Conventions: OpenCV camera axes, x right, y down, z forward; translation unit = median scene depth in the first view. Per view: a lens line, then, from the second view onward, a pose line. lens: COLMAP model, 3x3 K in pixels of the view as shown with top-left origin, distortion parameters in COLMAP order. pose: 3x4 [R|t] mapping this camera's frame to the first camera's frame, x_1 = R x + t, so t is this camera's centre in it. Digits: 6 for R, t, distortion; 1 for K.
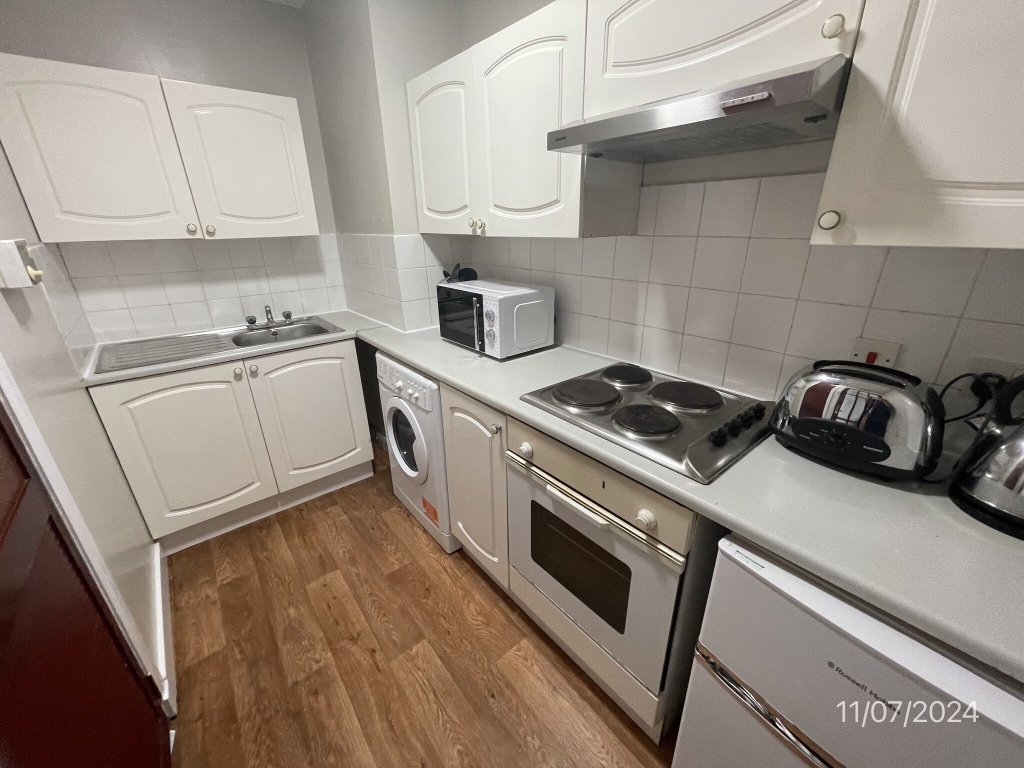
lens RADIAL K [[410.6, 0, 509.2], [0, 410.6, 380.0], [0, 0, 1]] dist [-0.001181, -0.000052]
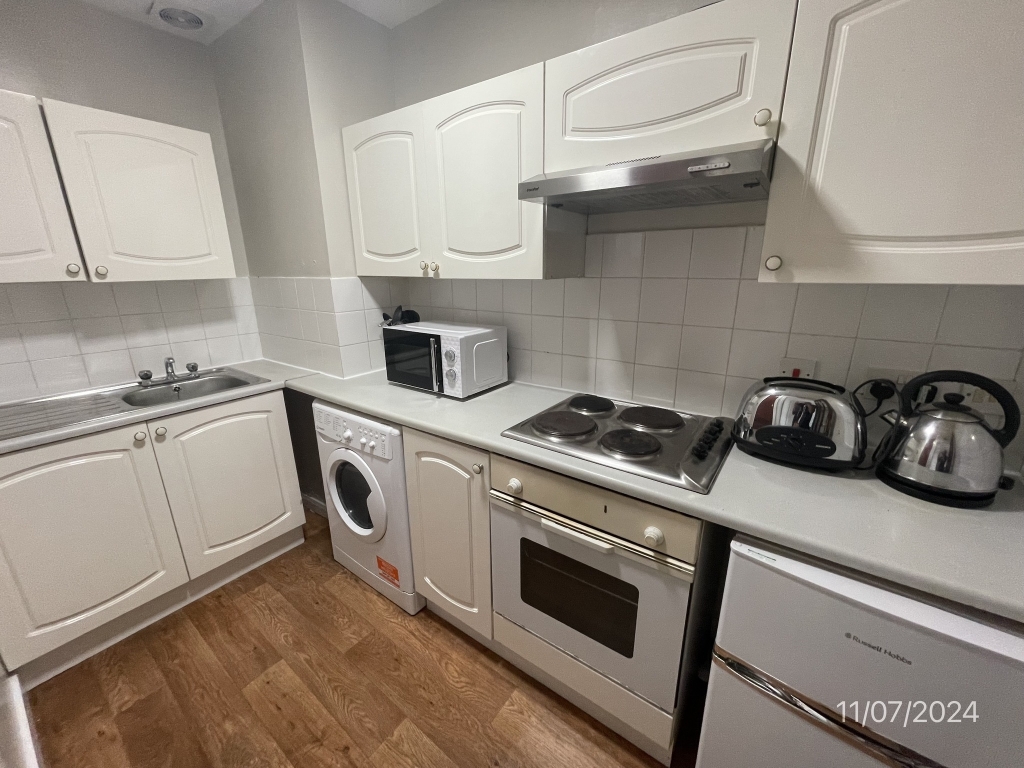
lens RADIAL K [[410.6, 0, 509.2], [0, 410.6, 380.0], [0, 0, 1]] dist [-0.001181, -0.000052]
pose [[0.969442, -0.059297, 0.238046, -0.148624], [0.082522, 0.992624, -0.088810, 0.001878], [-0.231024, 0.105740, 0.967185, 0.011525]]
